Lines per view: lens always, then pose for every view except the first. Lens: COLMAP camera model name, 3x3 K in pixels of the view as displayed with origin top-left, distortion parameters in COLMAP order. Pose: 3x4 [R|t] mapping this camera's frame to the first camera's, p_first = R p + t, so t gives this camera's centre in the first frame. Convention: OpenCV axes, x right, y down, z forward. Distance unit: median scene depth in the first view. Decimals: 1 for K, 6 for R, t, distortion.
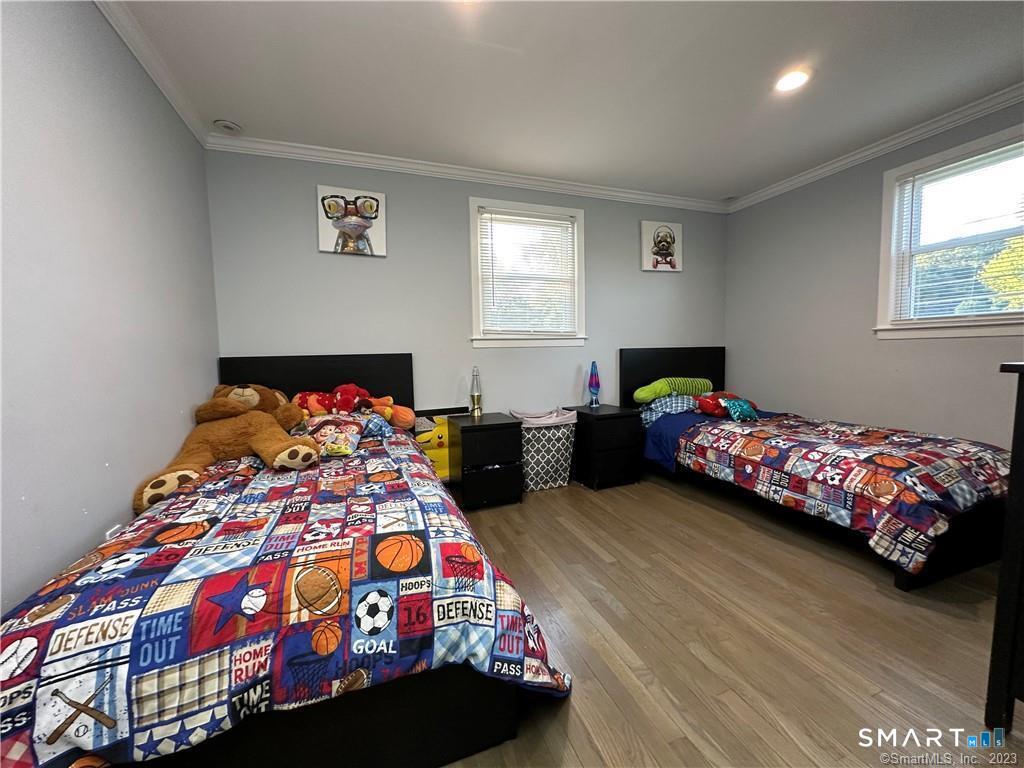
lens RADIAL K [[408.3, 0, 514.4], [0, 408.3, 382.3], [0, 0, 1]] dist [-0.004641, 0.000828]
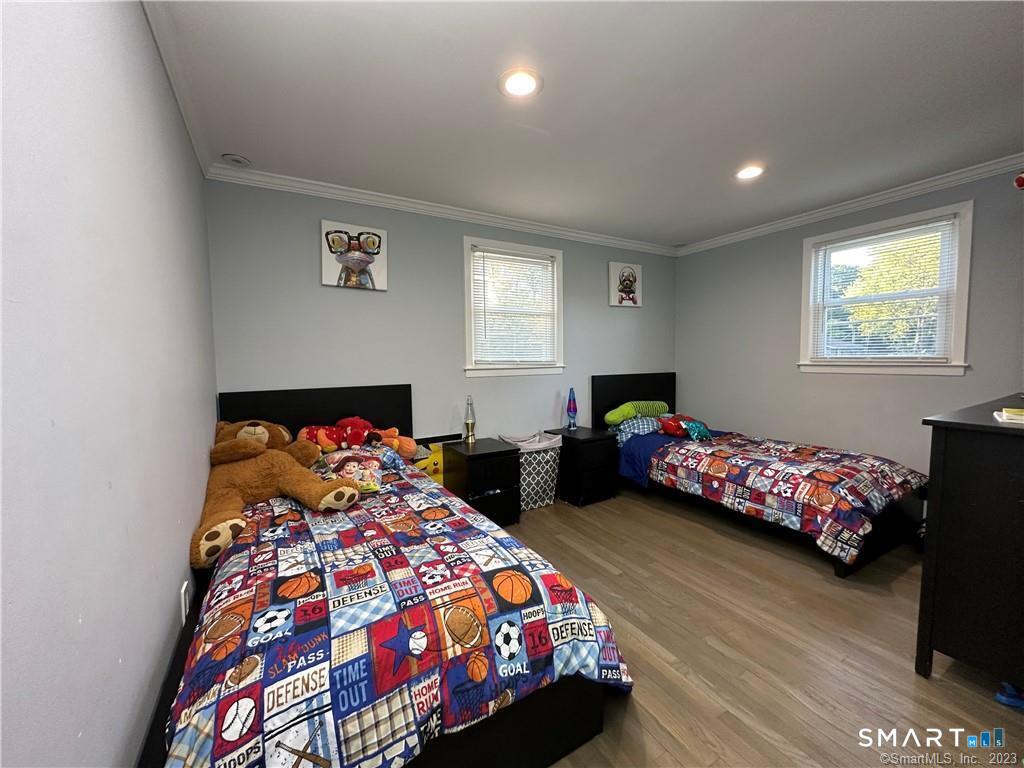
lens RADIAL K [[408.3, 0, 514.2], [0, 408.3, 382.0], [0, 0, 1]] dist [-0.004641, 0.000828]
pose [[0.984436, -0.002488, 0.175728, -0.280199], [0.005861, 0.999808, -0.018681, -0.089281], [-0.175648, 0.019420, 0.984261, -0.101347]]
